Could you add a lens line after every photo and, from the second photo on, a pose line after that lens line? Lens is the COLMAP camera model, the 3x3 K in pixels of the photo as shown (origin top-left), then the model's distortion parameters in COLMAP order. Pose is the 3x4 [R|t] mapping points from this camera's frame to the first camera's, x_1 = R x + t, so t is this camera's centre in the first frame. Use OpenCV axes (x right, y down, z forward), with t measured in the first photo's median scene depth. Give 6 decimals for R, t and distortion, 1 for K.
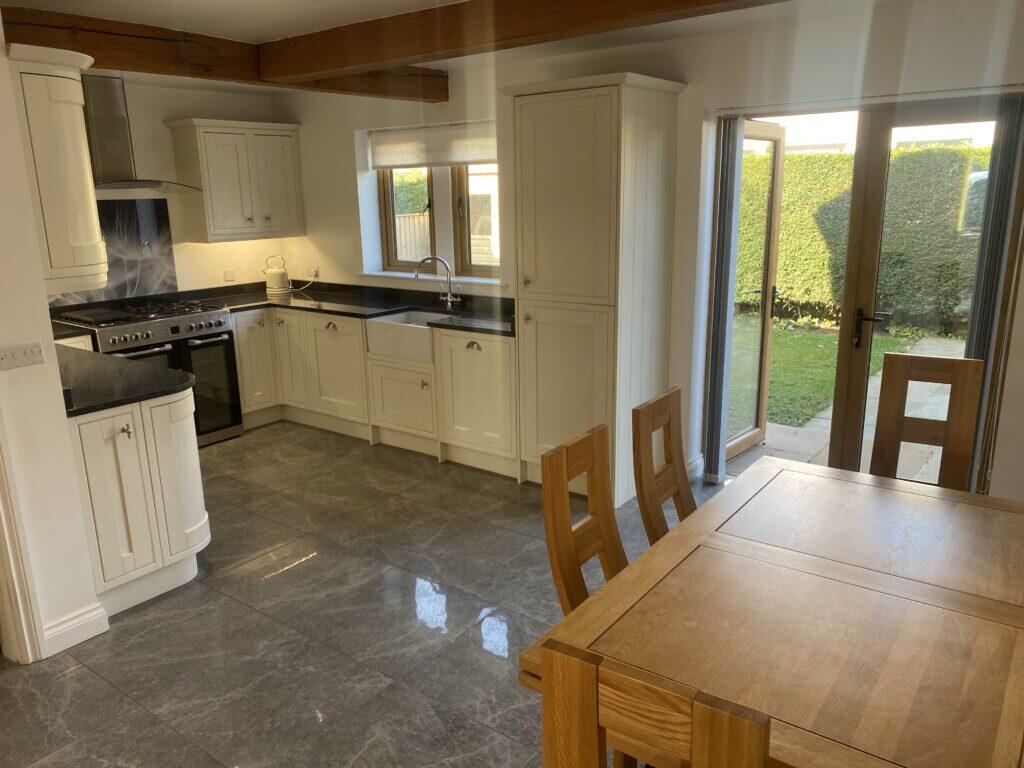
lens RADIAL K [[774.3, 0, 512.0], [0, 774.3, 384.0], [0, 0, 1]] dist [0.018966, -0.011253]
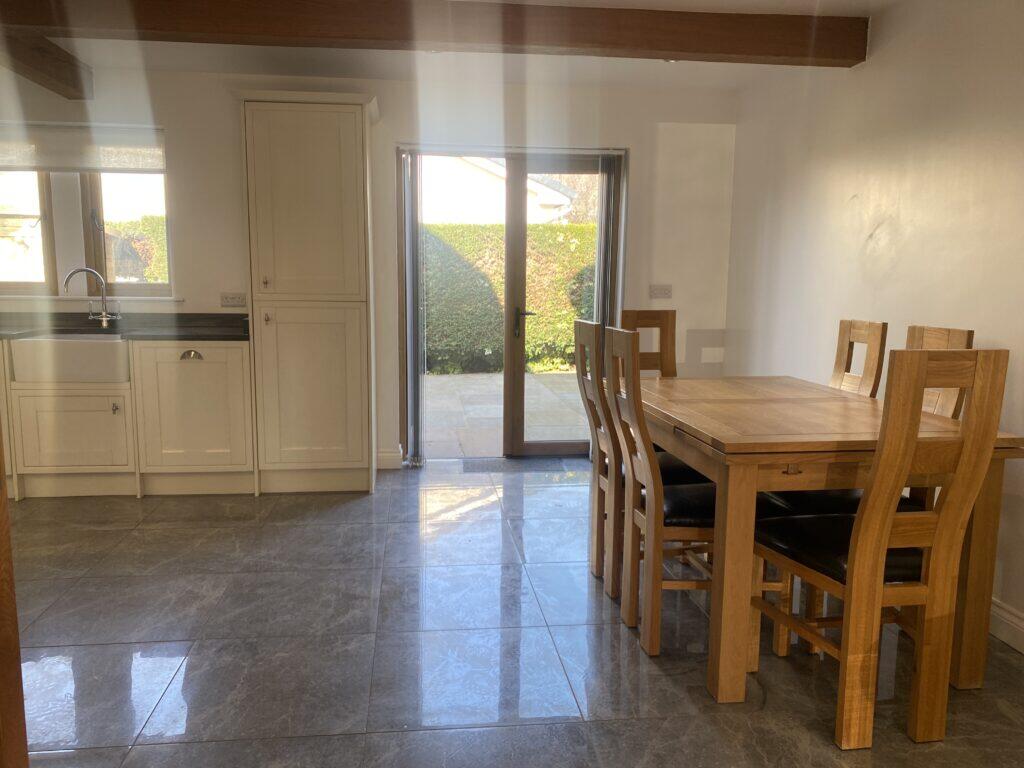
lens RADIAL K [[774.3, 0, 512.0], [0, 774.3, 384.0], [0, 0, 1]] dist [0.018966, -0.011253]
pose [[0.716650, -0.069706, 0.693941, -0.369179], [0.145062, 0.988130, -0.050551, 0.075622], [-0.682181, 0.136891, 0.718255, 0.064774]]
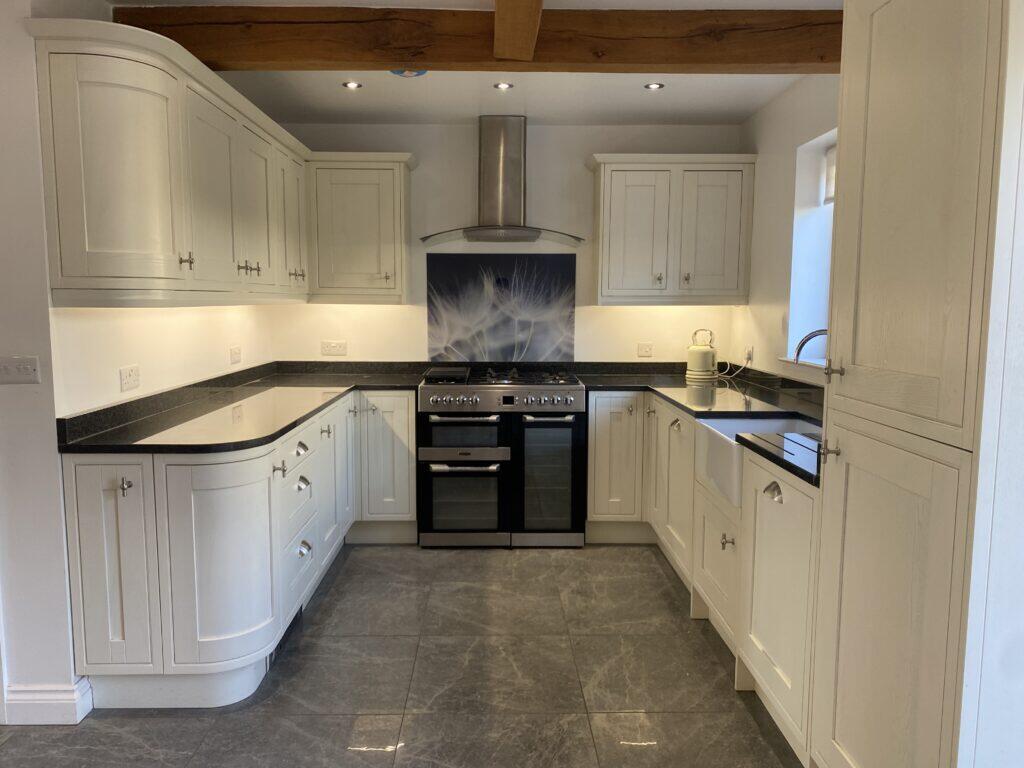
lens RADIAL K [[768.6, 0, 509.9], [0, 768.6, 389.6], [0, 0, 1]] dist [0.027681, -0.006946]
pose [[0.601695, 0.107974, -0.791394, 0.209985], [-0.207735, 0.977878, -0.024524, -0.057793], [0.771239, 0.179156, 0.610814, 0.469995]]
